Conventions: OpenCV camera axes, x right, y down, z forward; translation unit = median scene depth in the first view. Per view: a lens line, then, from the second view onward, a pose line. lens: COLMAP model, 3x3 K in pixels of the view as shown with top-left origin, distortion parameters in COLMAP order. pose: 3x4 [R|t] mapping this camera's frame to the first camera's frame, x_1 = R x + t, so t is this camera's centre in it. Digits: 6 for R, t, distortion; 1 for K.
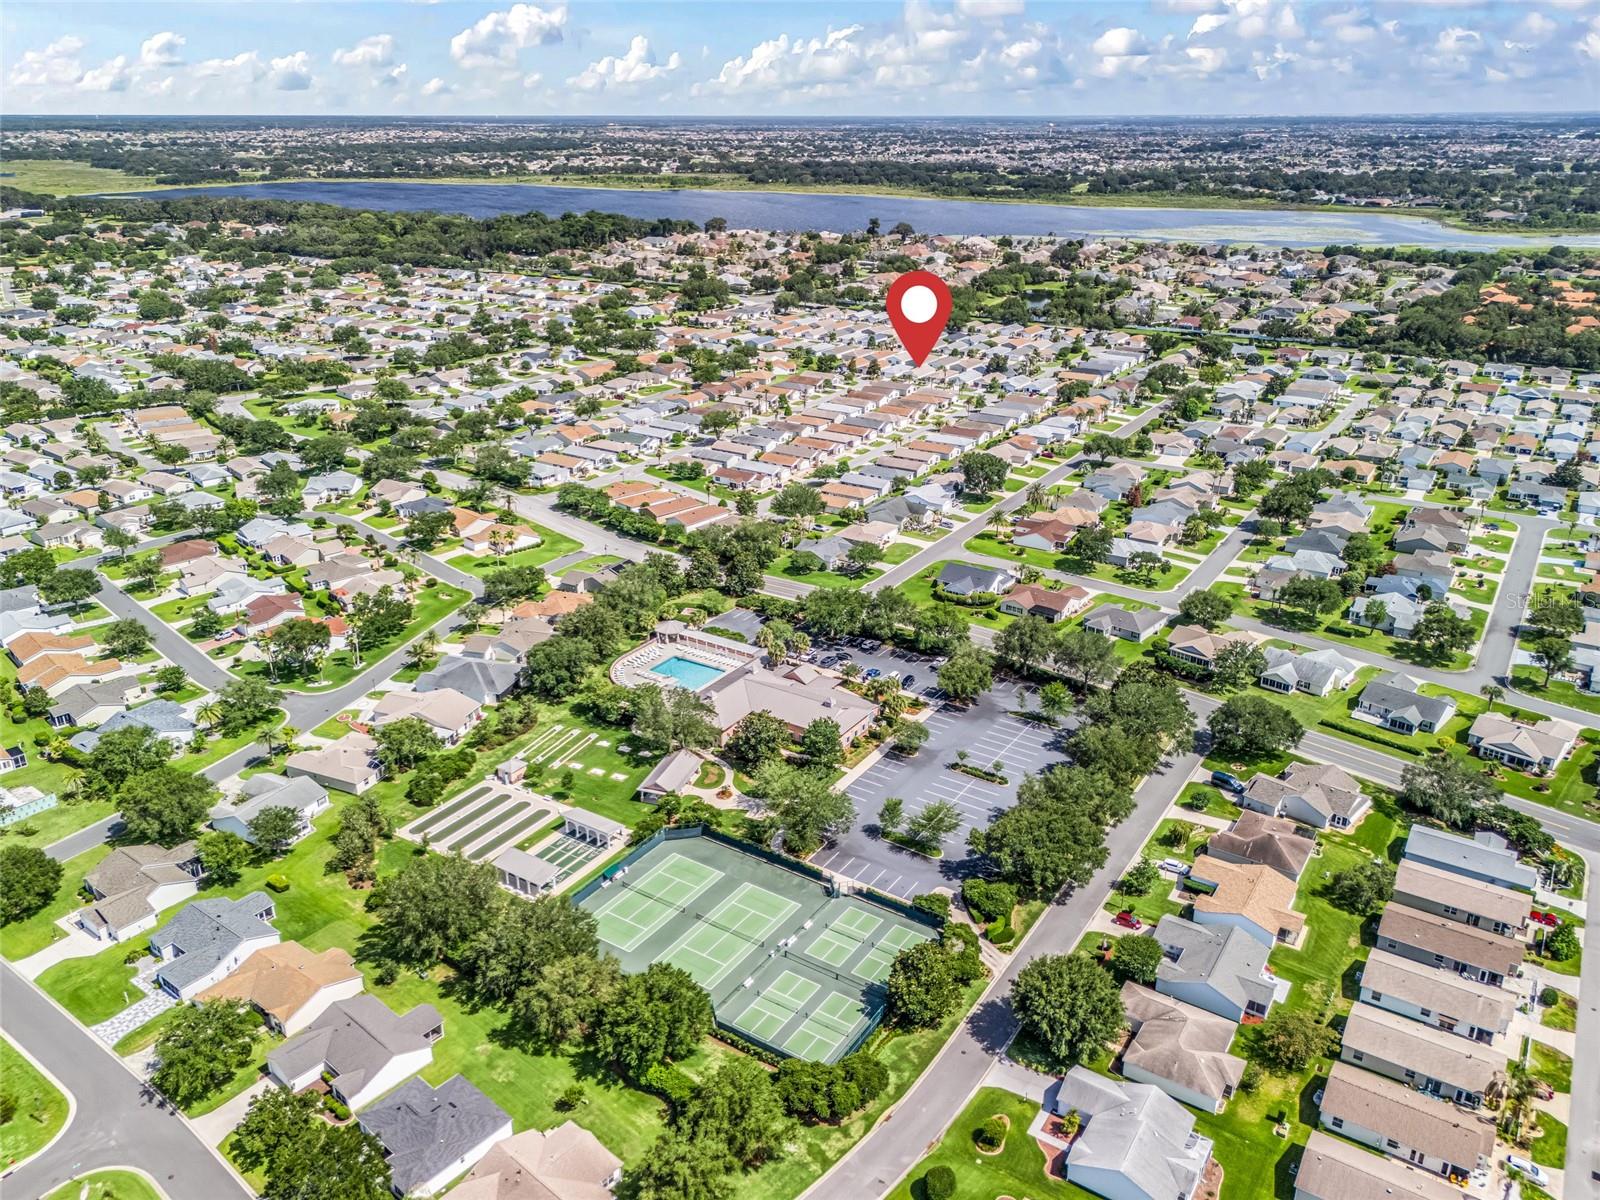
lens RADIAL K [[1191.1, 0, 804.0], [0, 1191.1, 604.2], [0, 0, 1]] dist [0.053777, -0.007383]
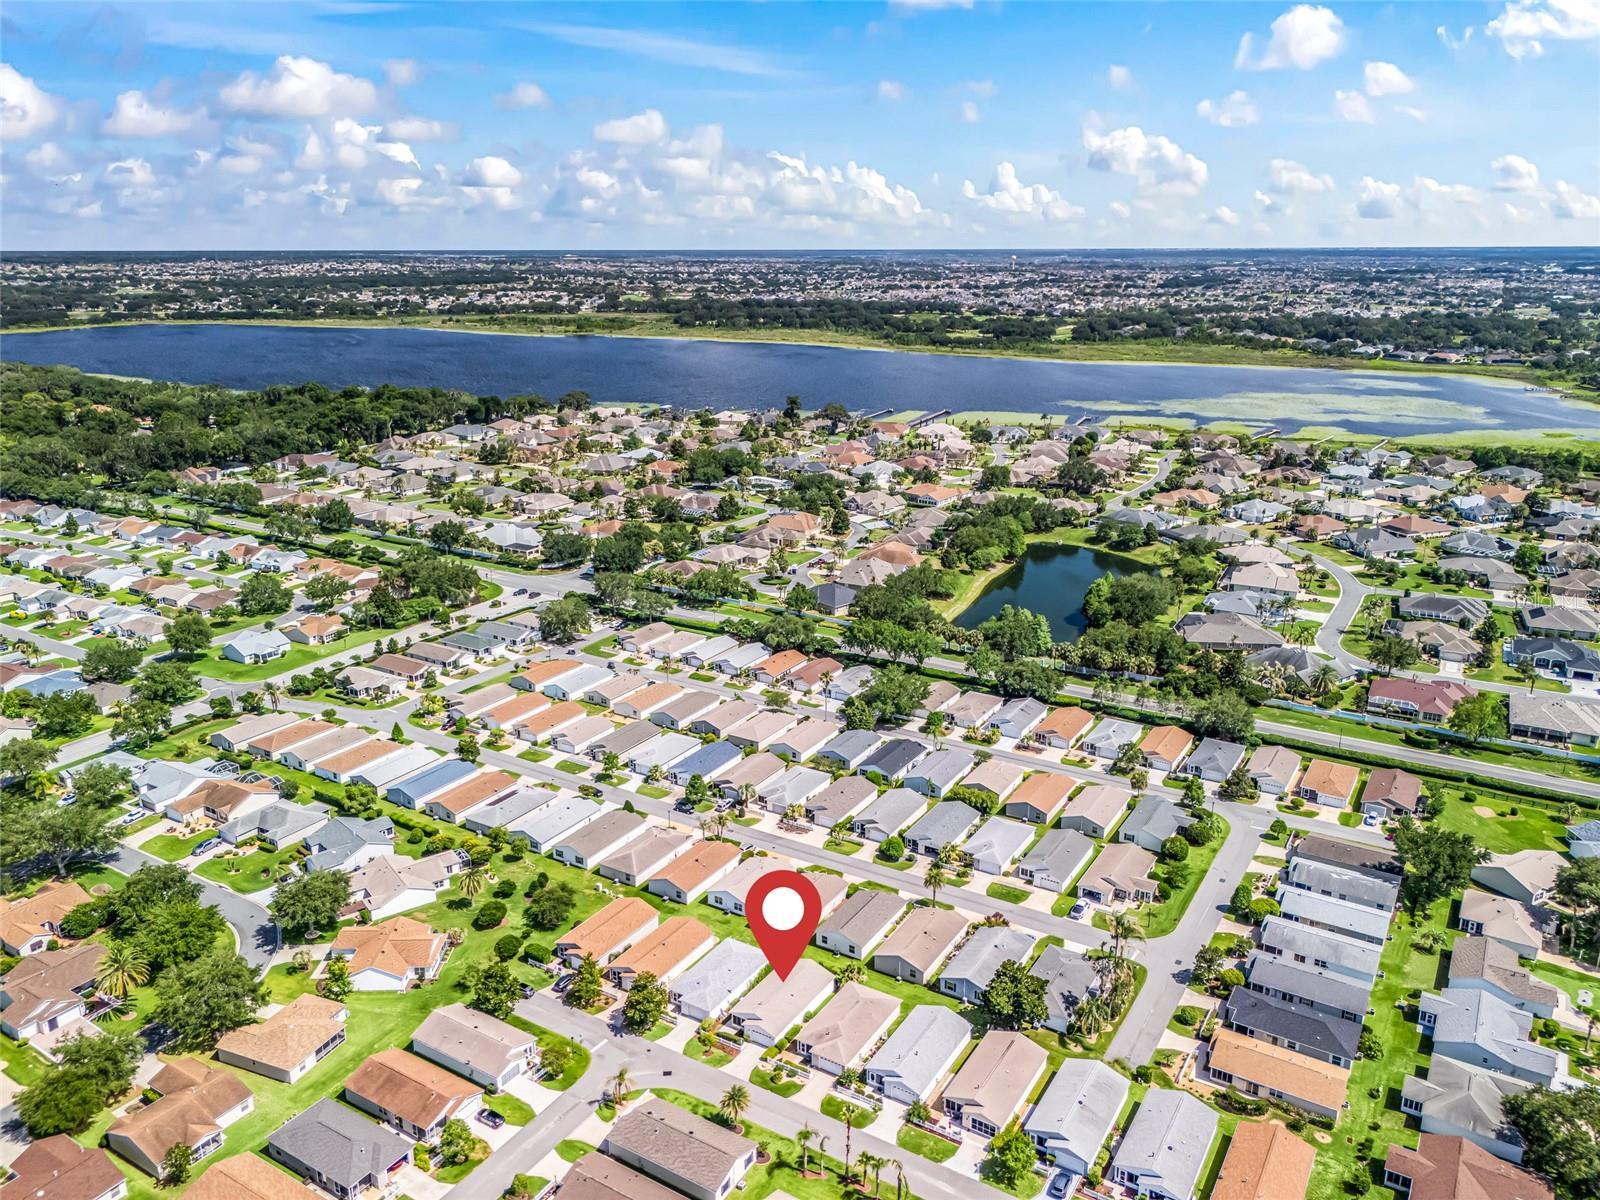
lens RADIAL K [[1191.1, 0, 804.0], [0, 1191.1, 604.2], [0, 0, 1]] dist [0.053777, -0.007383]
pose [[0.999664, -0.008073, 0.024645, 0.022327], [0.010402, 0.995338, -0.095886, -0.063922], [-0.023756, 0.096110, 0.995087, 0.152113]]
